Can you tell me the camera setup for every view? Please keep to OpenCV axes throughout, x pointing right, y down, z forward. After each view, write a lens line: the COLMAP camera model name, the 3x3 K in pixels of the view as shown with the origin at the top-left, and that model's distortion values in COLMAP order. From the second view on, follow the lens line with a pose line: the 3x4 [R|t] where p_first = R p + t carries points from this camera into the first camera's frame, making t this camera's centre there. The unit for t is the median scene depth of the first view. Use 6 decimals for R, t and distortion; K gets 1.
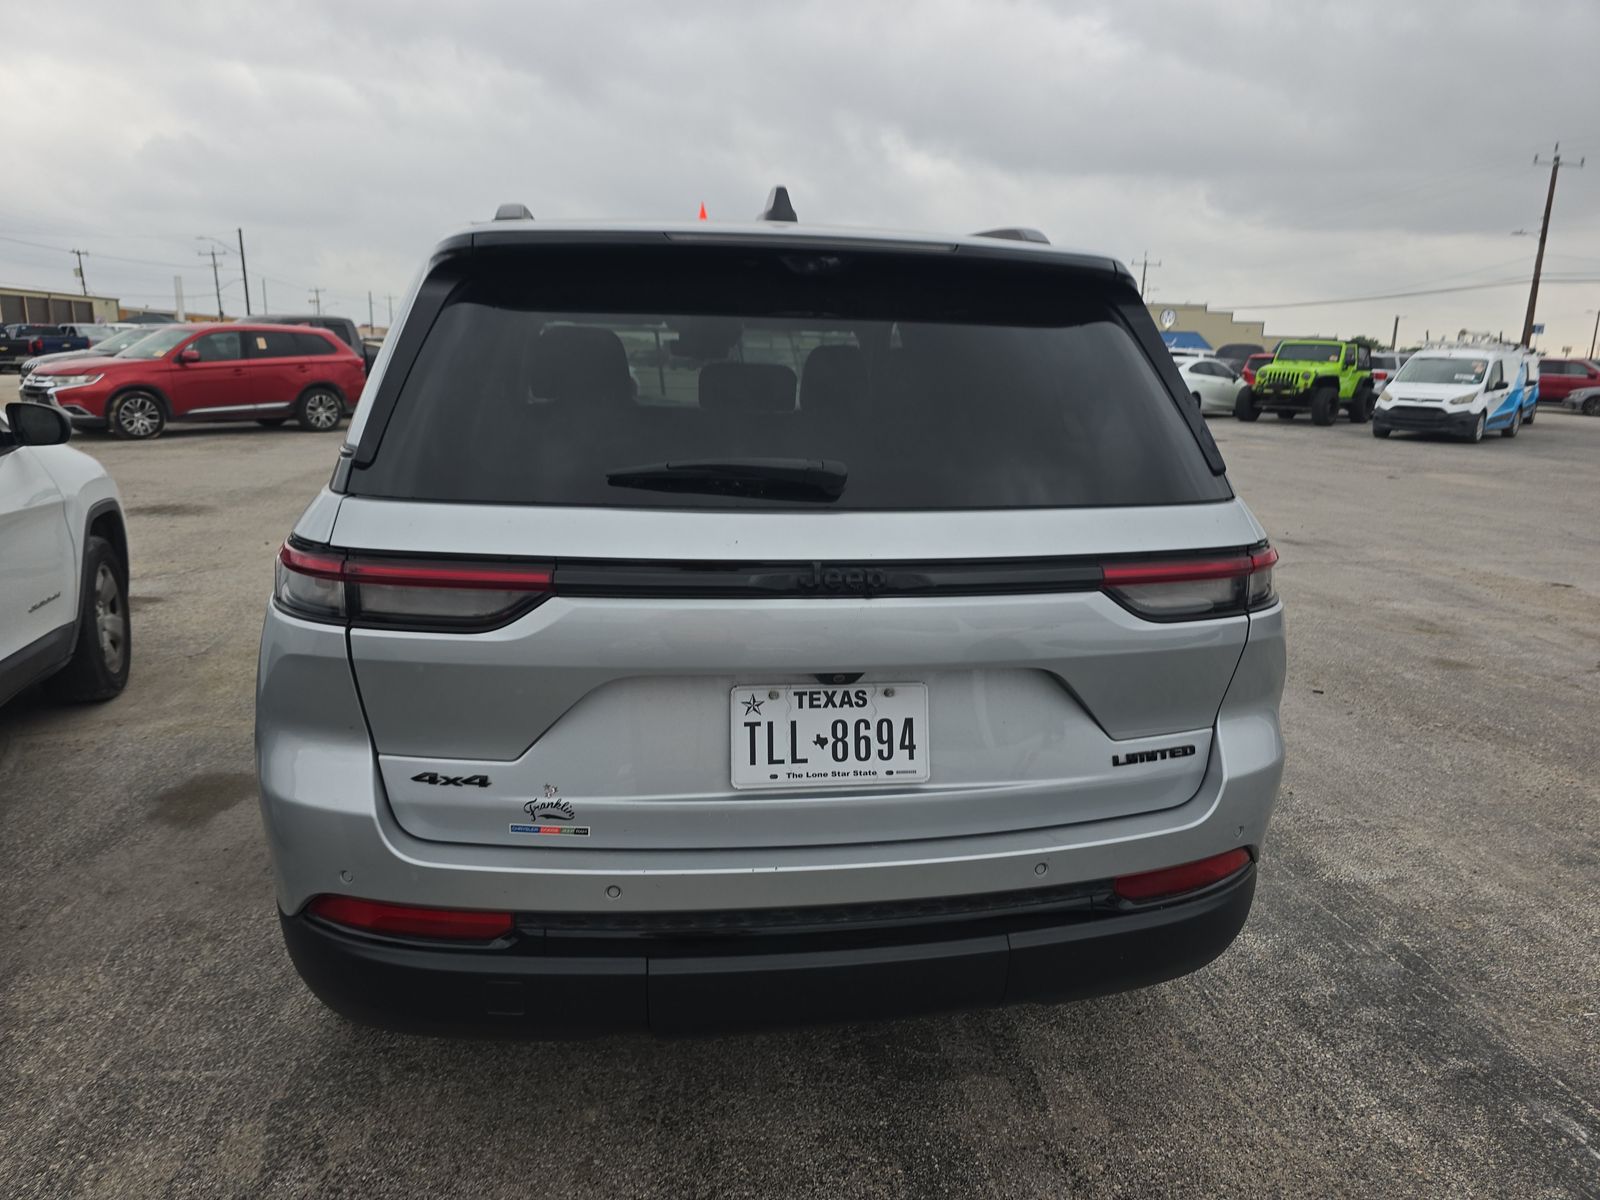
lens RADIAL K [[1091.0, 0, 800.0], [0, 1091.0, 600.0], [0, 0, 1]] dist [0.079893, -0.077472]
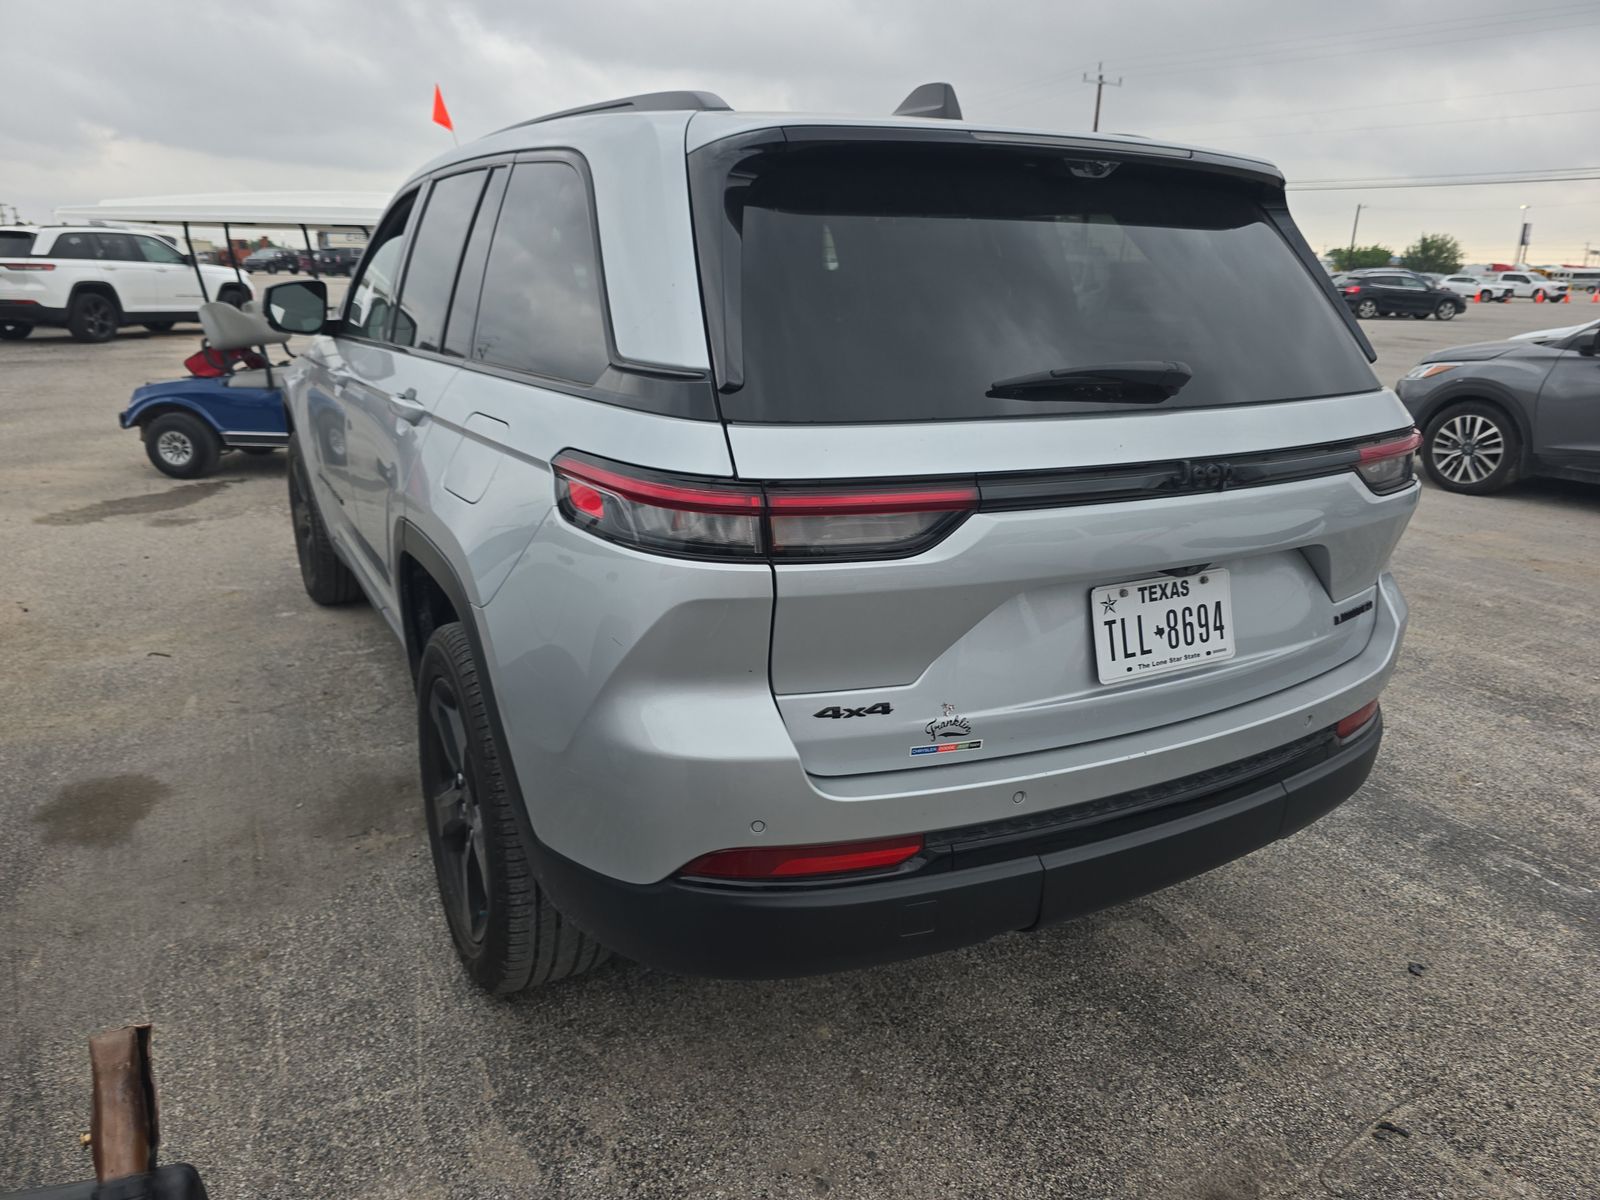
lens RADIAL K [[1099.6, 0, 800.0], [0, 1099.6, 600.0], [0, 0, 1]] dist [0.117965, -0.147219]
pose [[0.935539, -0.103310, 0.337779, -0.666356], [0.075587, 0.992674, 0.094259, -0.029601], [-0.345042, -0.062651, 0.936494, 0.106759]]
